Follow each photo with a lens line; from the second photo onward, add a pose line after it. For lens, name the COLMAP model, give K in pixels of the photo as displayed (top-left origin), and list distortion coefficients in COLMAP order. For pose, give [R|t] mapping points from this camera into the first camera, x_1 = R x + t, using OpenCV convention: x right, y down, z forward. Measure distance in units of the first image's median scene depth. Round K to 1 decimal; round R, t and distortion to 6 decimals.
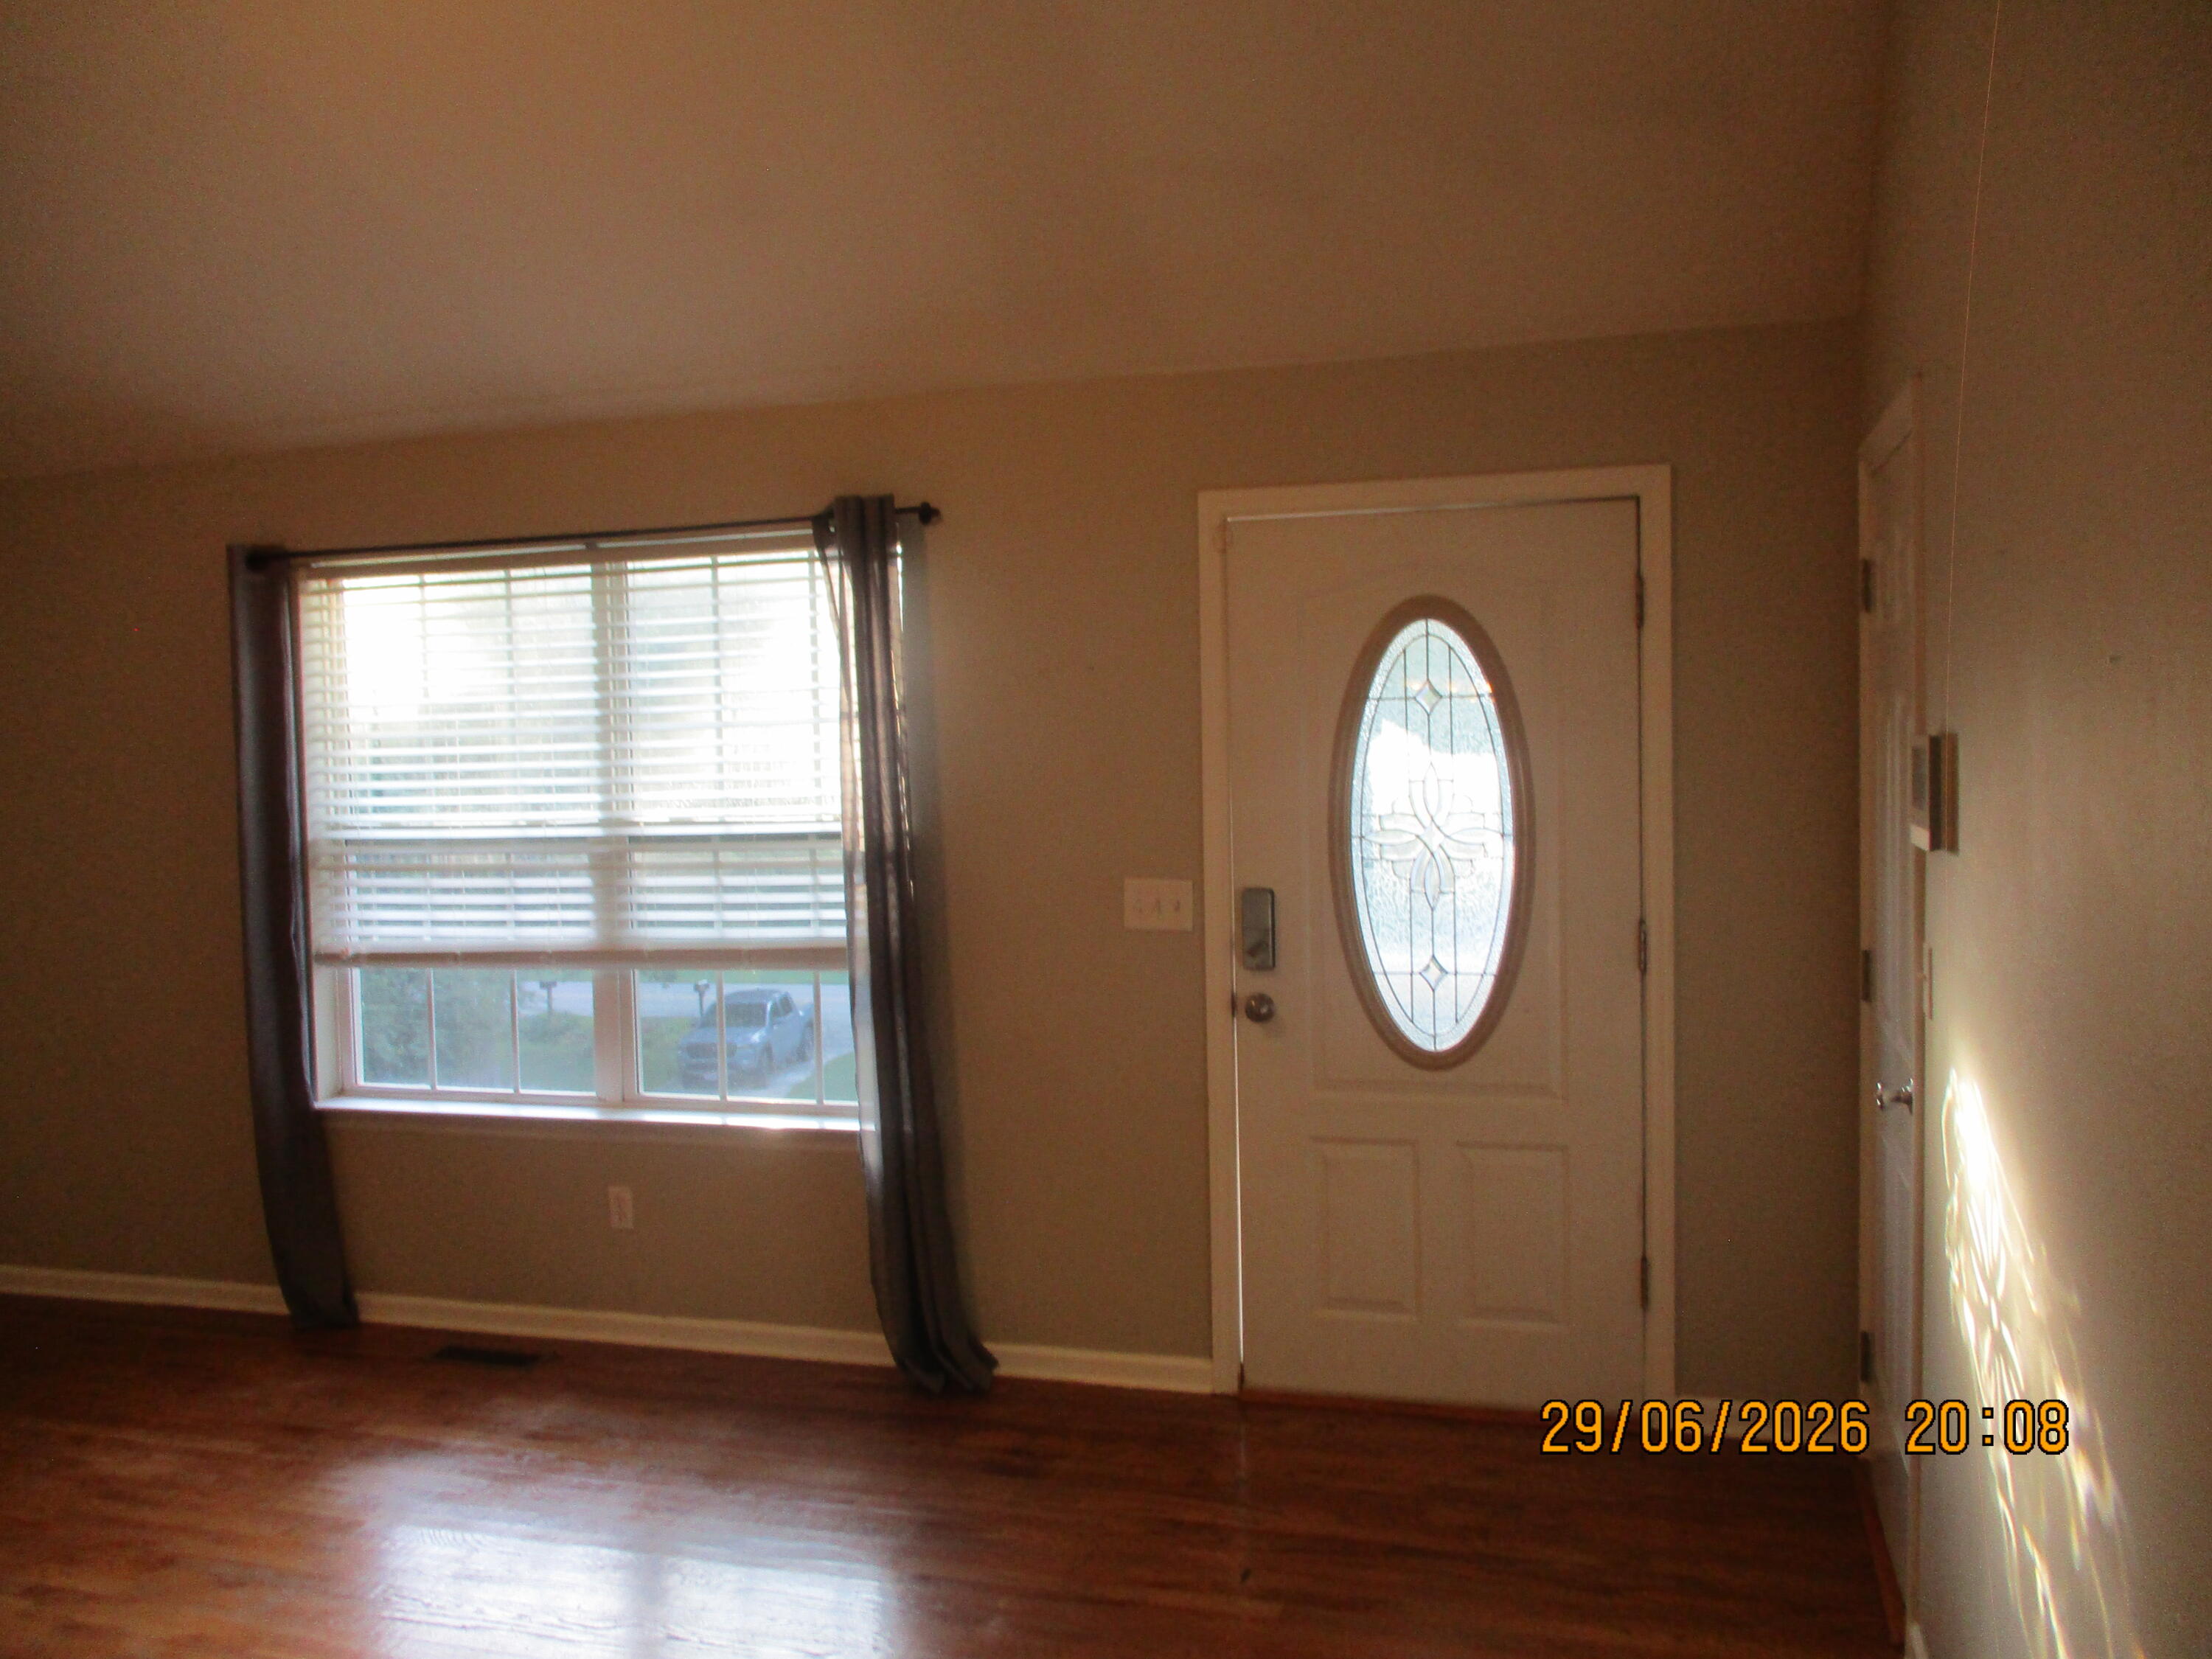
lens RADIAL K [[1839.9, 0, 1110.3], [0, 1839.9, 820.0], [0, 0, 1]] dist [-0.032402, 0.011753]
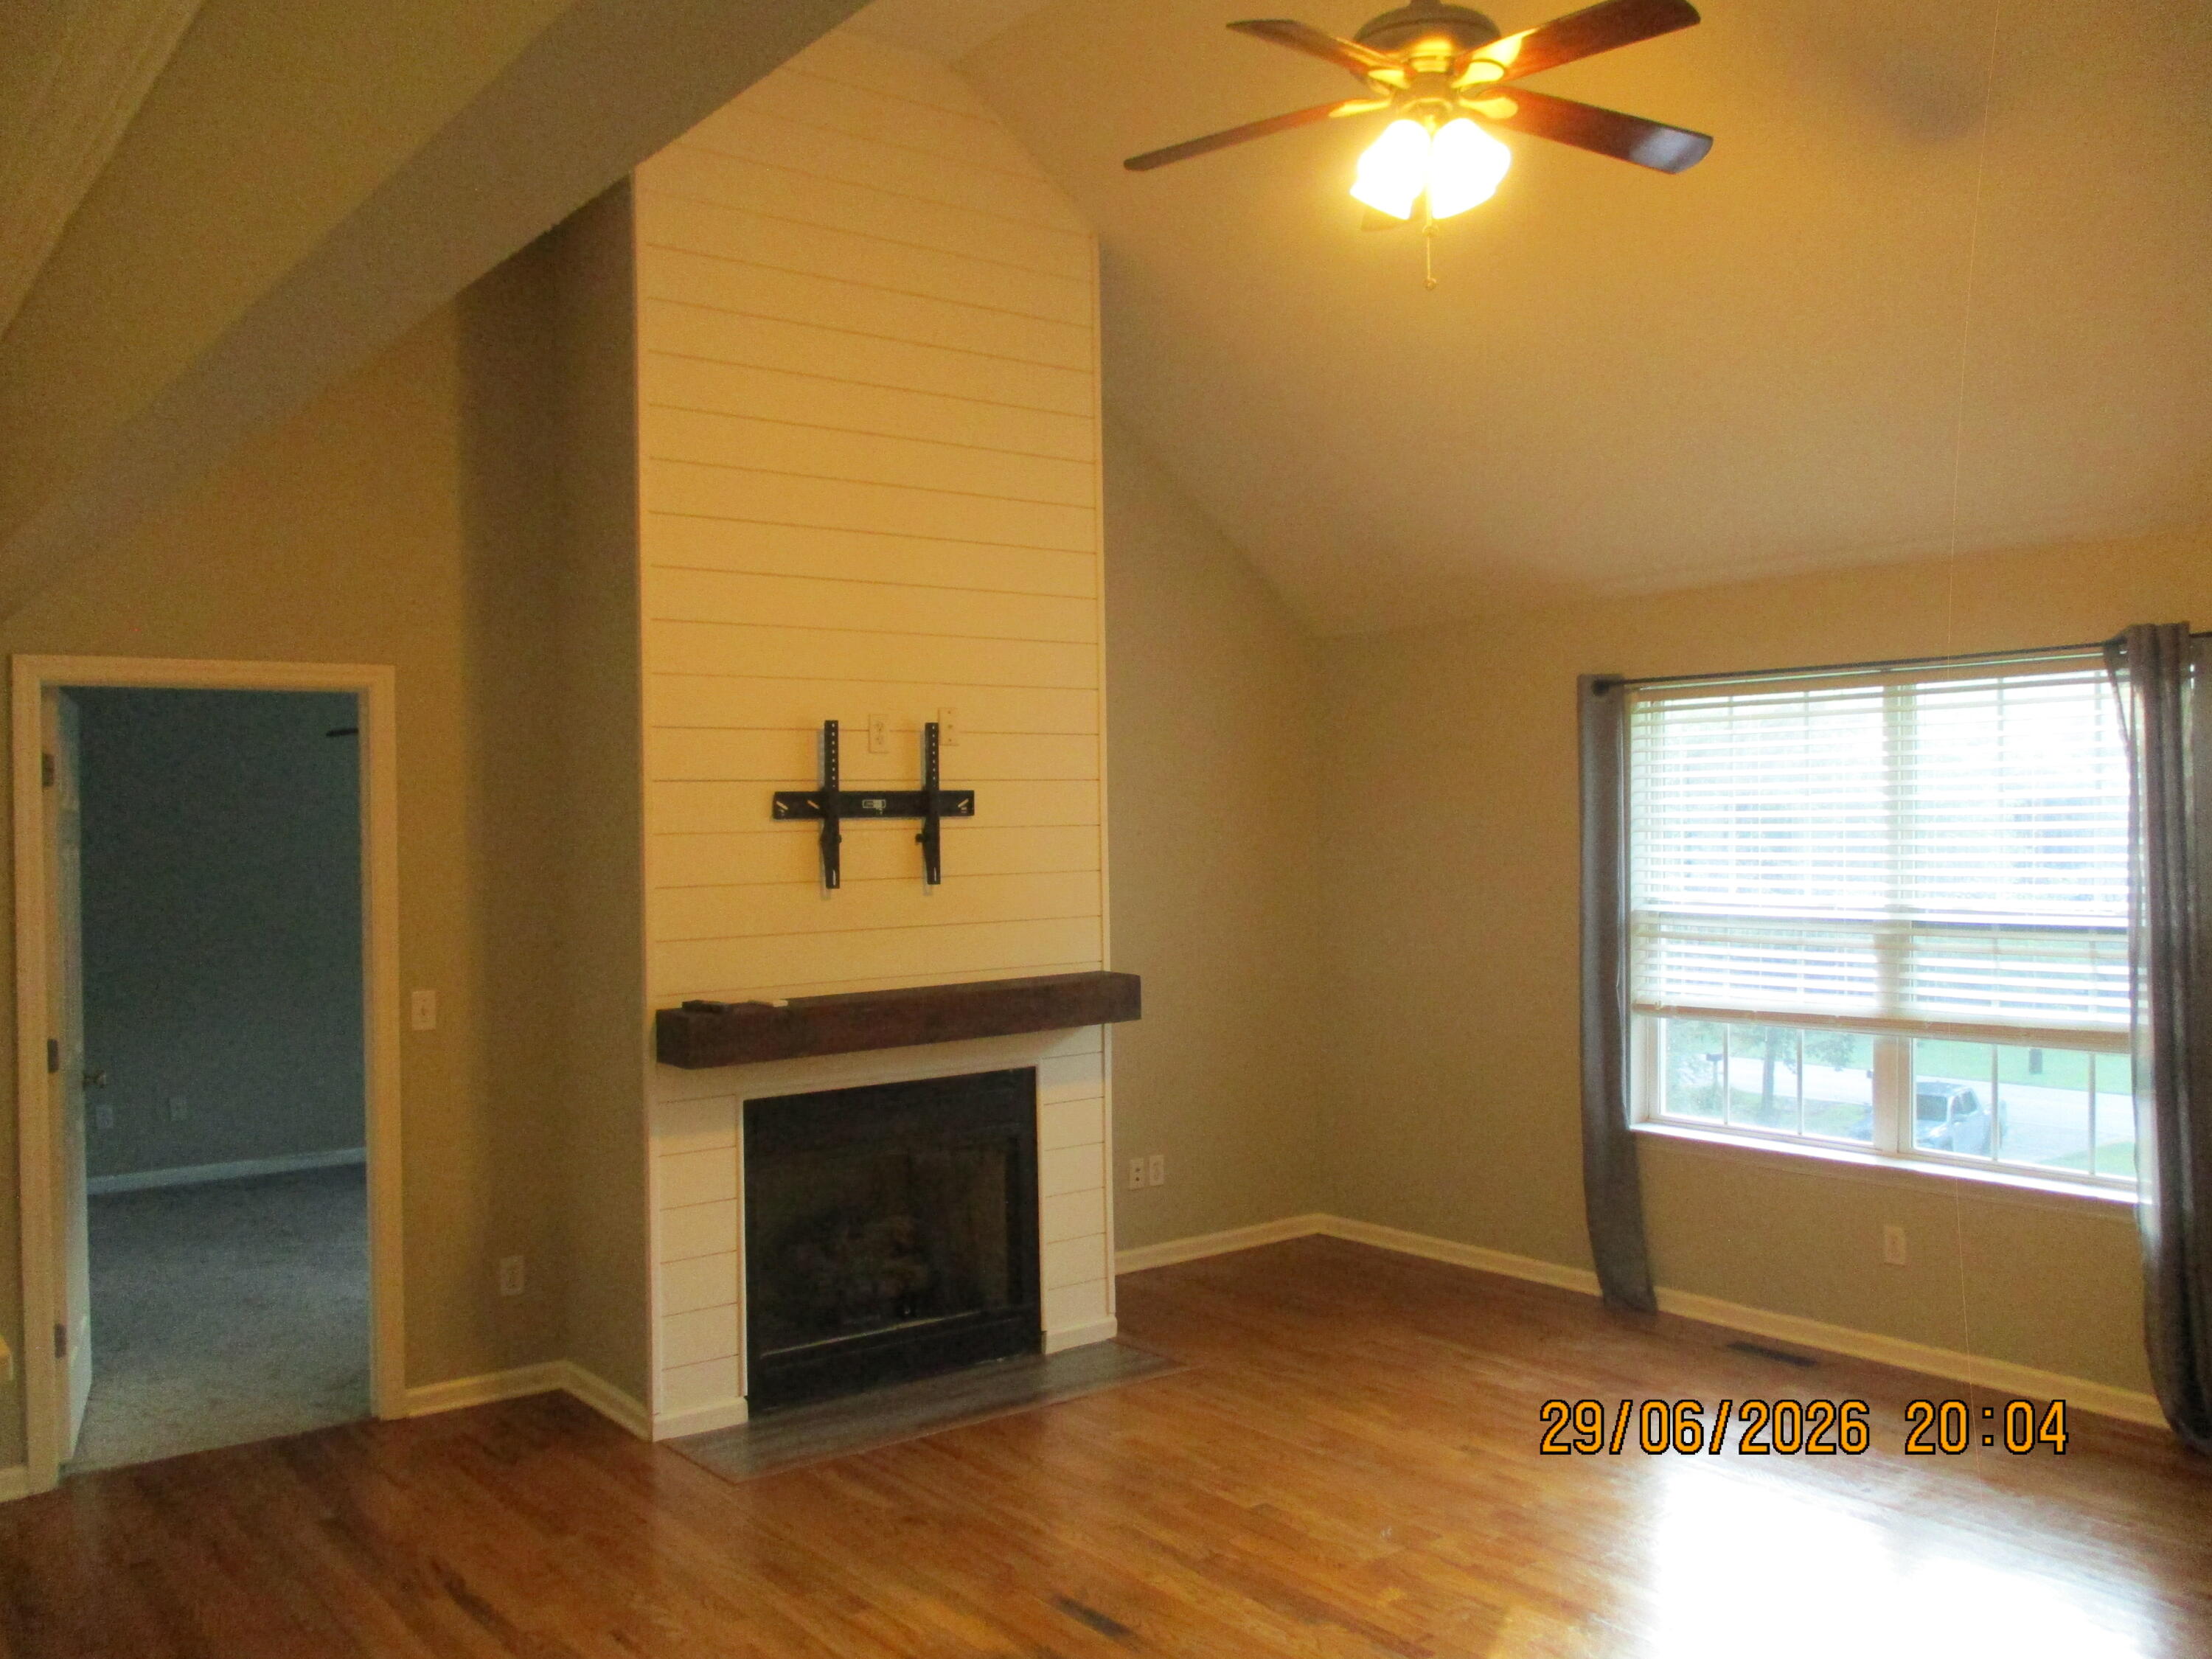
lens RADIAL K [[1839.9, 0, 1103.4], [0, 1839.9, 815.2], [0, 0, 1]] dist [-0.032402, 0.011753]
pose [[0.817960, 0.018432, -0.574980, -0.019809], [-0.042588, 0.998684, -0.028572, -0.003462], [0.573696, 0.047858, 0.817669, -0.235644]]
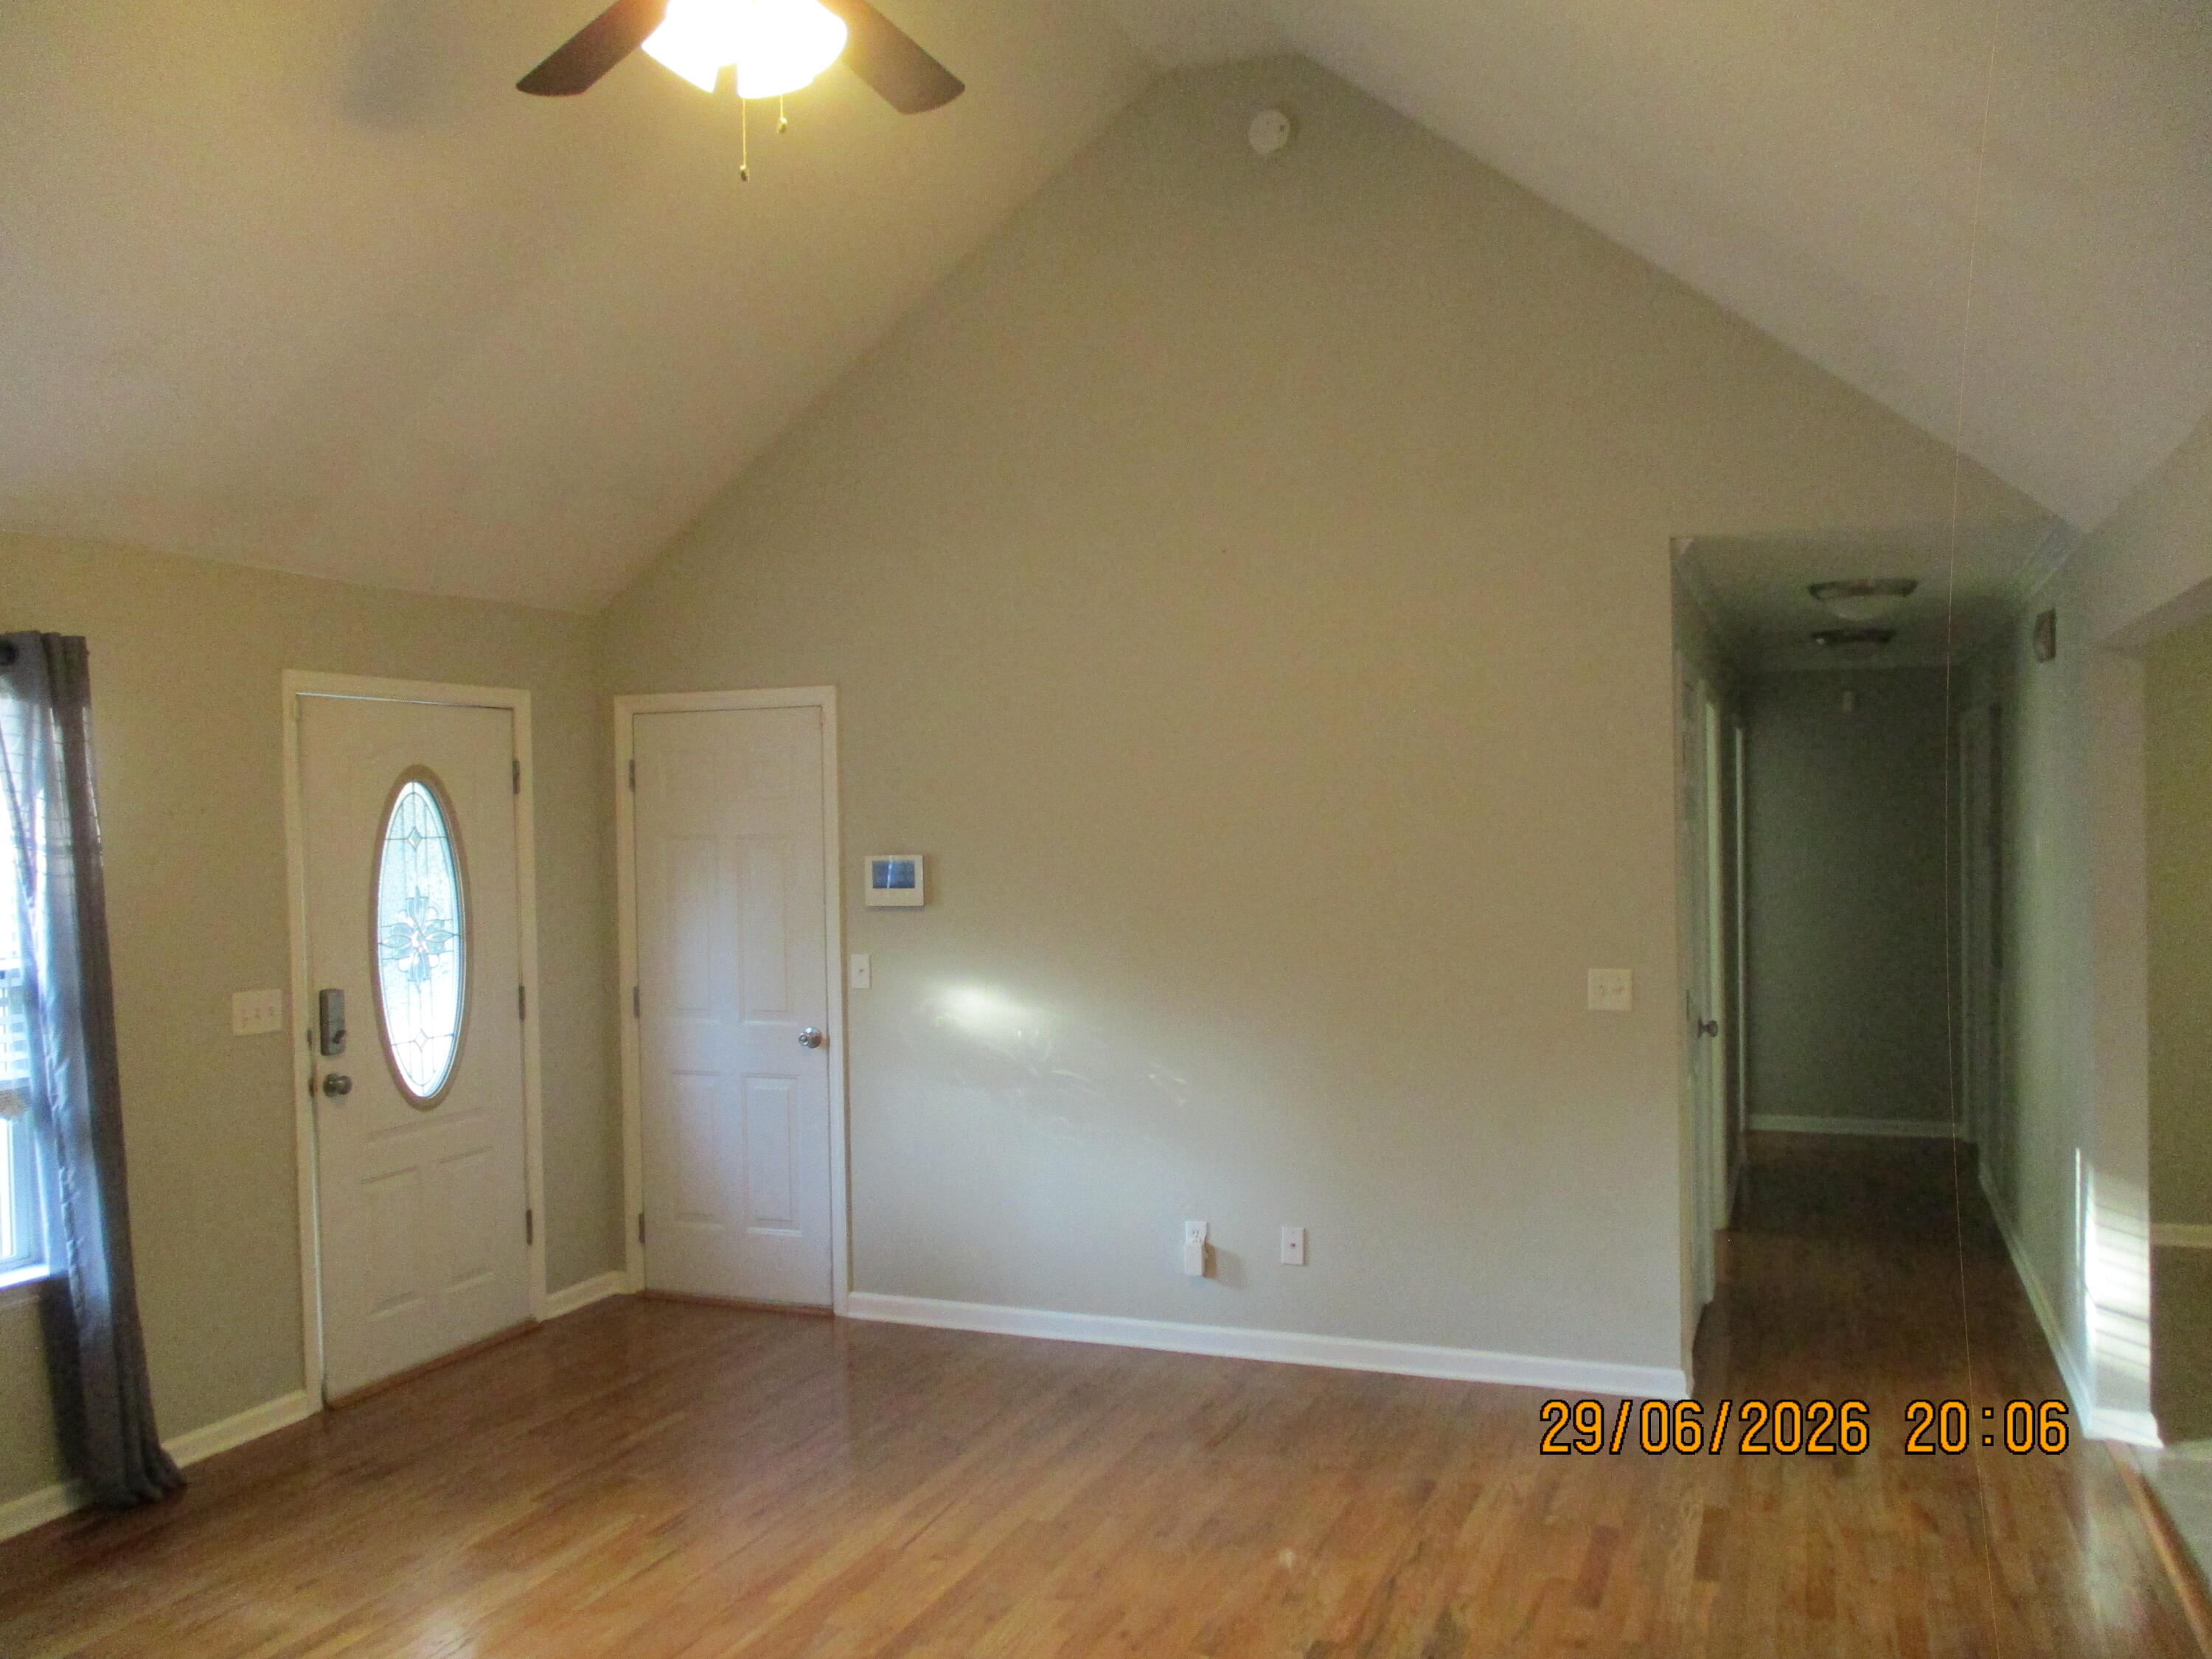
lens RADIAL K [[1839.9, 0, 1107.2], [0, 1839.9, 839.1], [0, 0, 1]] dist [-0.032402, 0.011753]
pose [[0.085165, 0.008963, 0.996327, -1.003954], [0.072170, 0.997277, -0.015140, -0.006927], [-0.993750, 0.073195, 0.084286, 0.324923]]
